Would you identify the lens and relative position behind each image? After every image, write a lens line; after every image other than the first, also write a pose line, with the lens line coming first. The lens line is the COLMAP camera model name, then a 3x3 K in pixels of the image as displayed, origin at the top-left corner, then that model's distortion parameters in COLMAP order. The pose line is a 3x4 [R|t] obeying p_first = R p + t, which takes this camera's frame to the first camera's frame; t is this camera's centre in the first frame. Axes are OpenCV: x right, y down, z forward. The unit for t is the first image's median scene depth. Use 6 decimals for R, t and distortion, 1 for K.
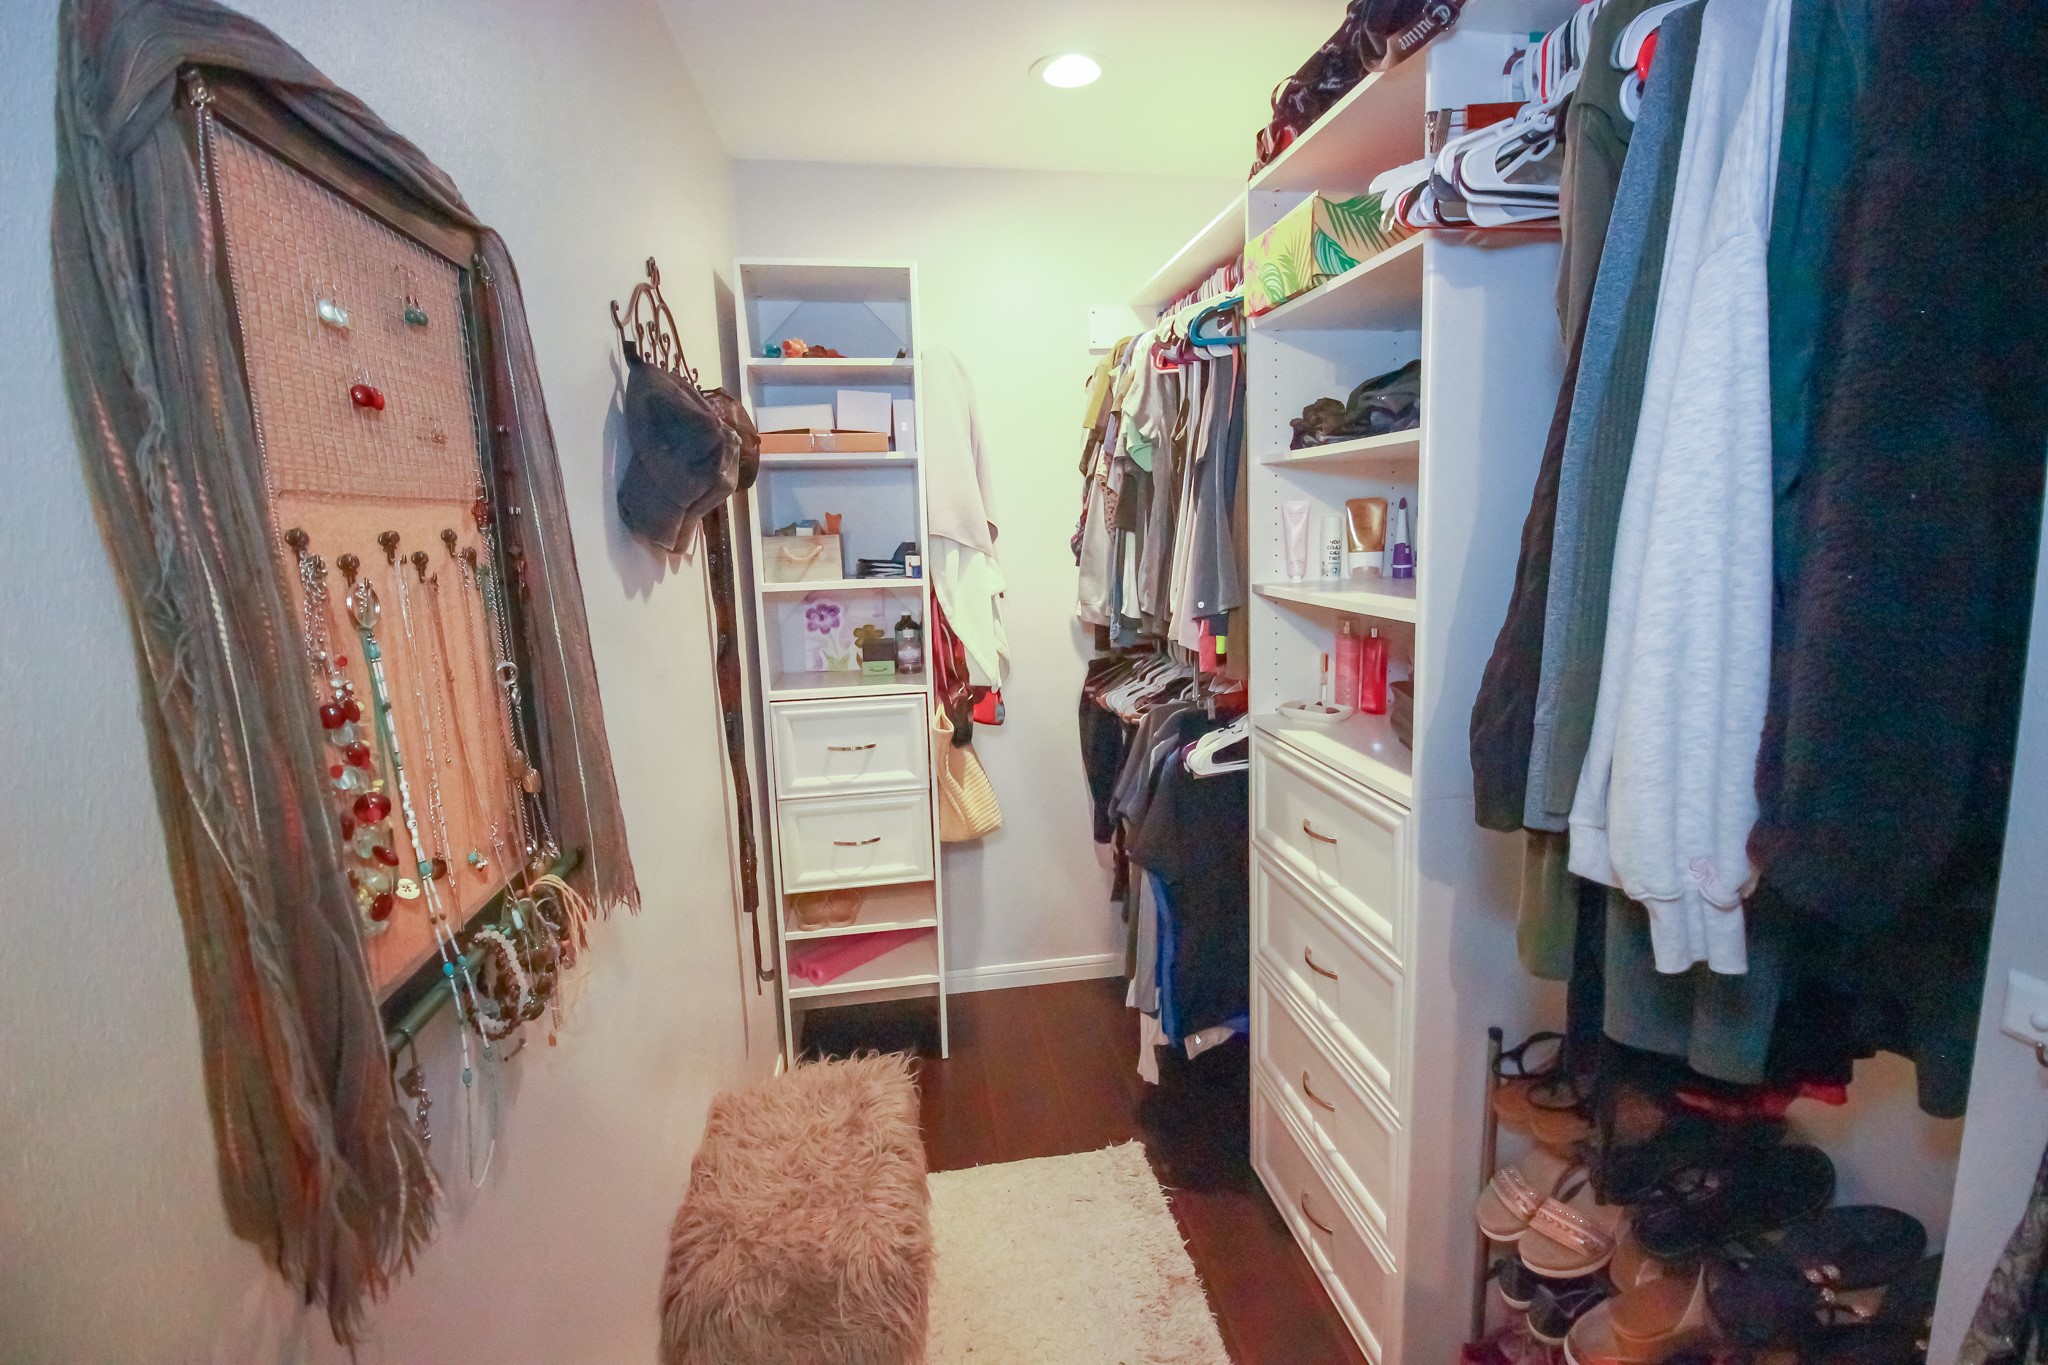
lens RADIAL K [[949.4, 0, 1025.7], [0, 949.4, 680.6], [0, 0, 1]] dist [-0.027216, -0.001867]
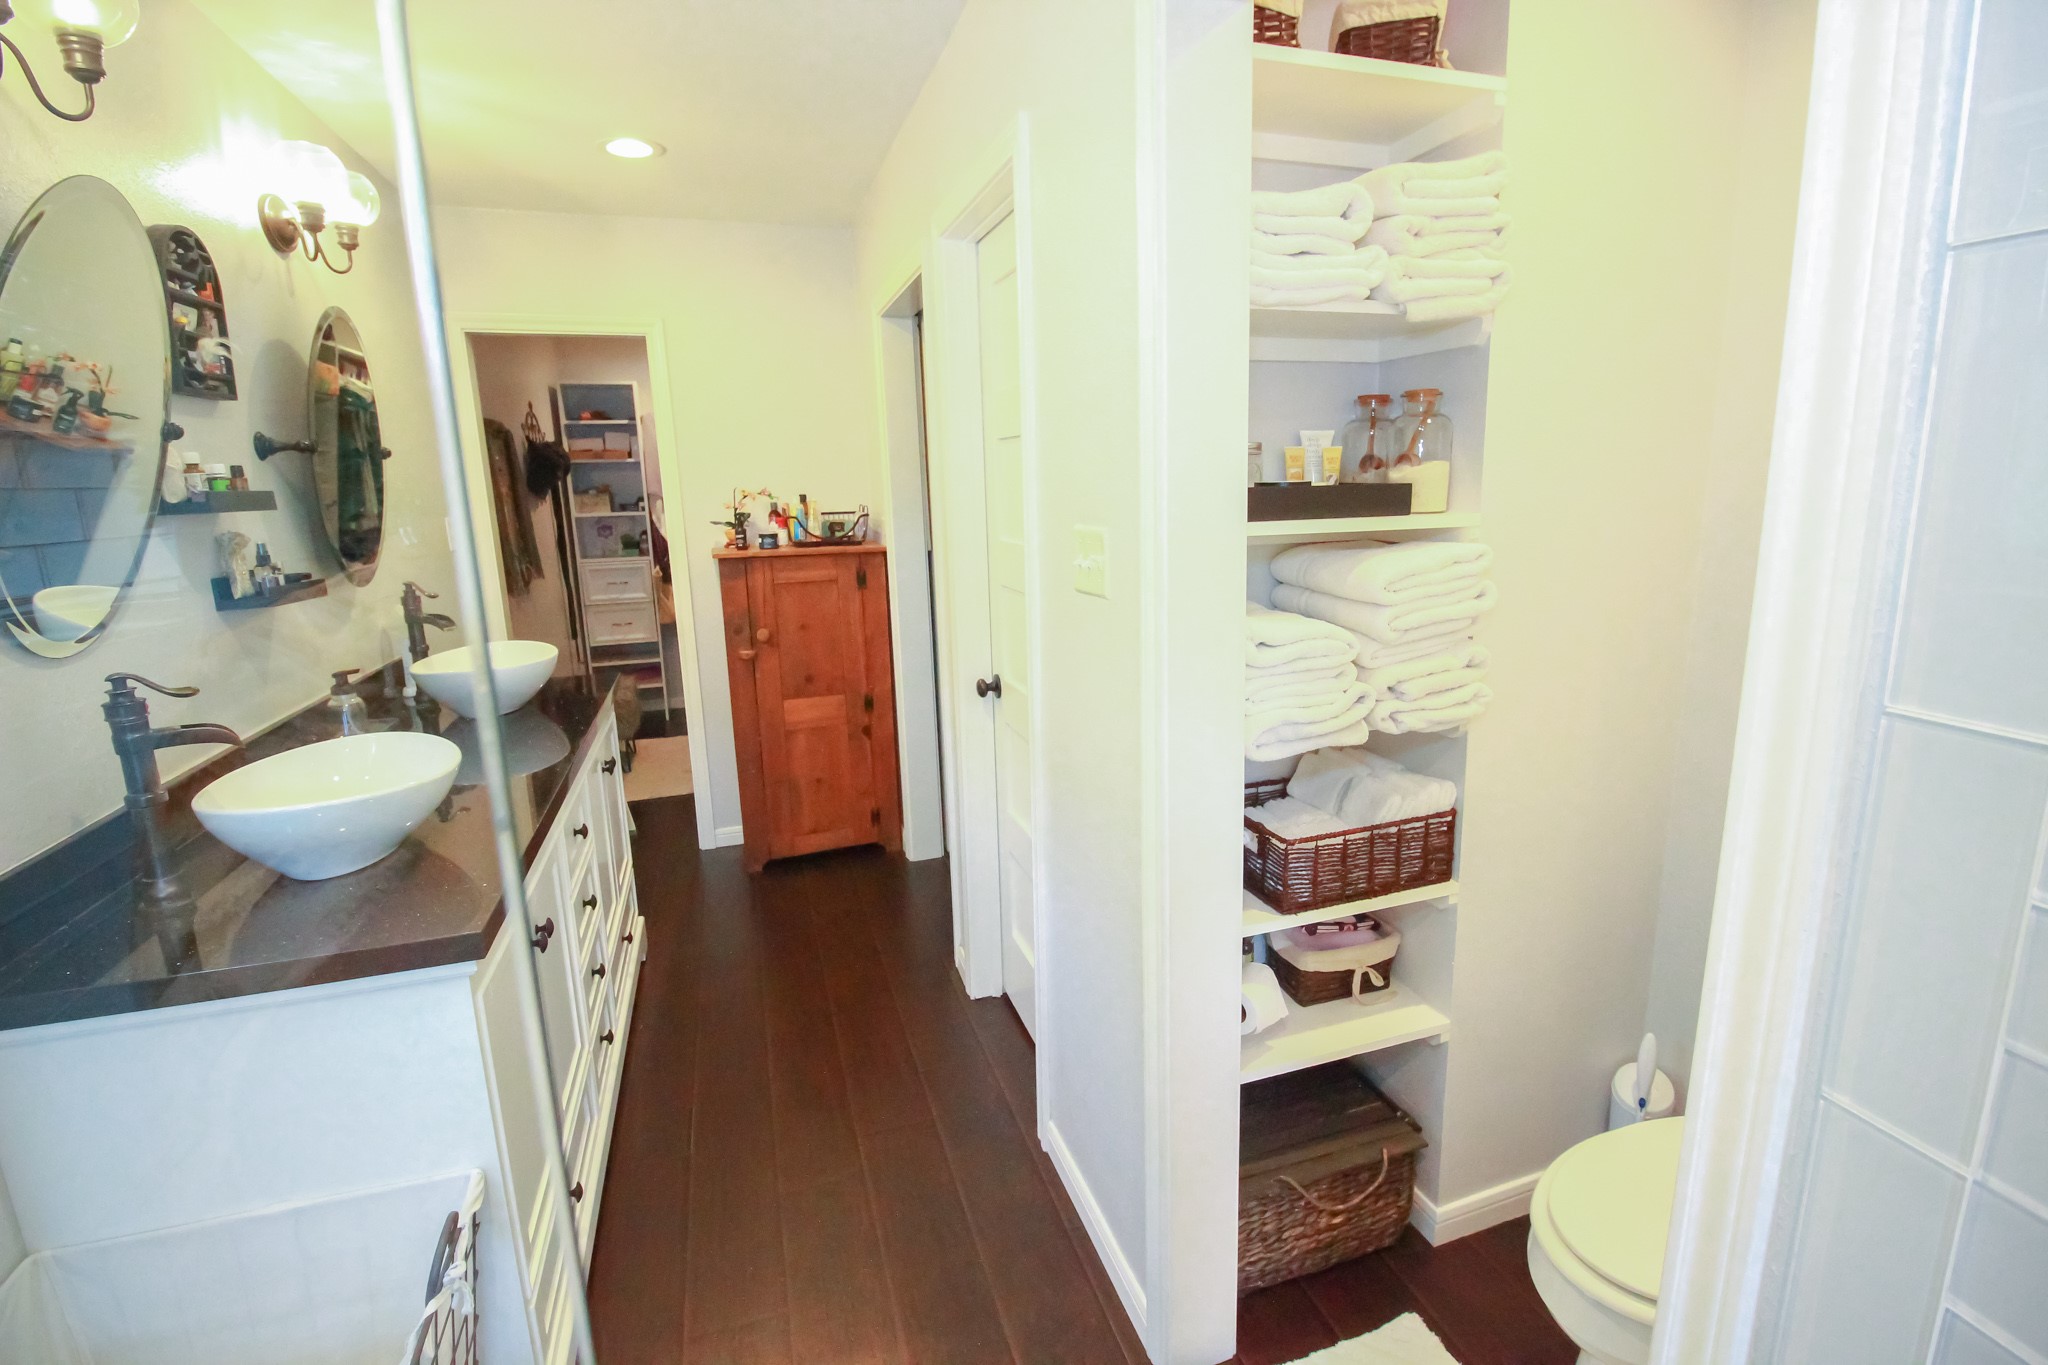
lens RADIAL K [[949.4, 0, 1031.9], [0, 949.4, 671.8], [0, 0, 1]] dist [-0.027216, -0.001867]
pose [[0.985064, -0.030727, 0.169426, 0.432131], [0.022725, 0.998542, 0.048969, 0.199282], [-0.170683, -0.044387, 0.984326, -1.515343]]
